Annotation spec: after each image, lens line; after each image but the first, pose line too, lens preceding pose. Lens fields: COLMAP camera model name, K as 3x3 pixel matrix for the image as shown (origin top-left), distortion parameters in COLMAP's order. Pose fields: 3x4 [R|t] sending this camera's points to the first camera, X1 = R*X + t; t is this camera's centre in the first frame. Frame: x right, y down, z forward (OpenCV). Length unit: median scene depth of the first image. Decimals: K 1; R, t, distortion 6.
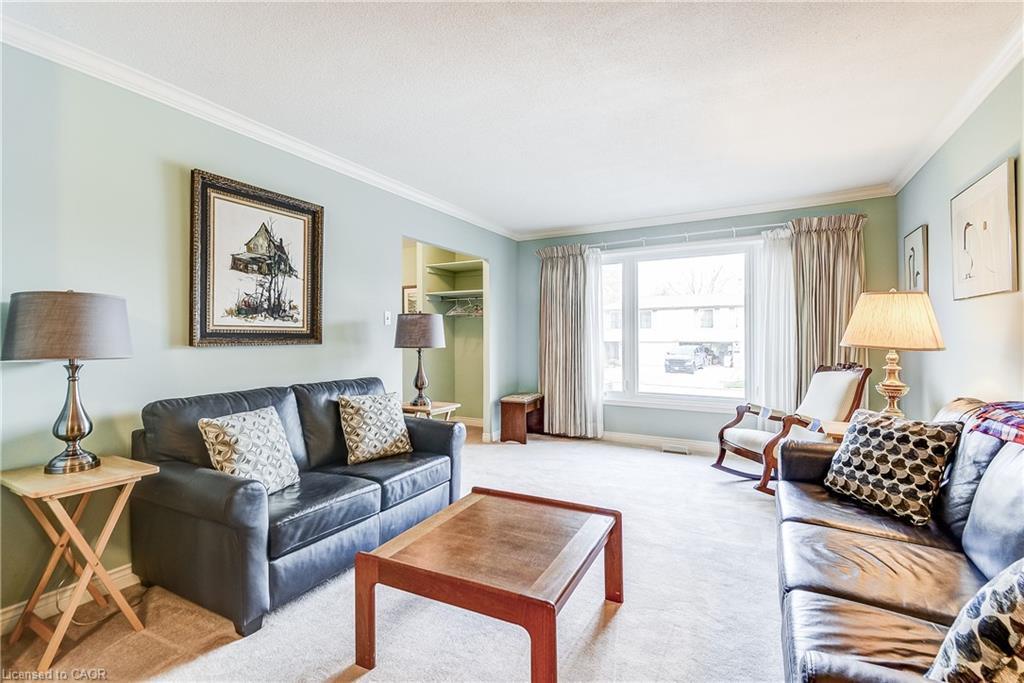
lens RADIAL K [[459.4, 0, 503.1], [0, 459.4, 334.6], [0, 0, 1]] dist [0.023813, -0.004216]
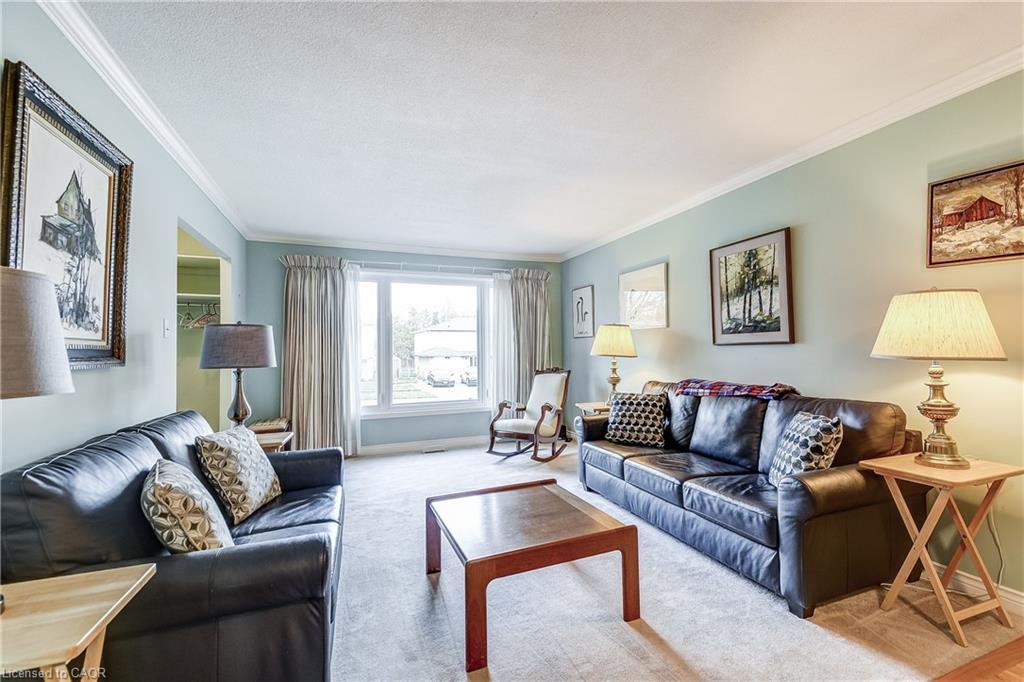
lens RADIAL K [[459.4, 0, 527.8], [0, 459.4, 332.0], [0, 0, 1]] dist [0.023813, -0.004216]
pose [[0.624524, 0.026425, 0.780558, -0.602489], [0.006248, 0.999226, -0.038827, 0.001516], [-0.780980, 0.029125, 0.623876, 0.139950]]
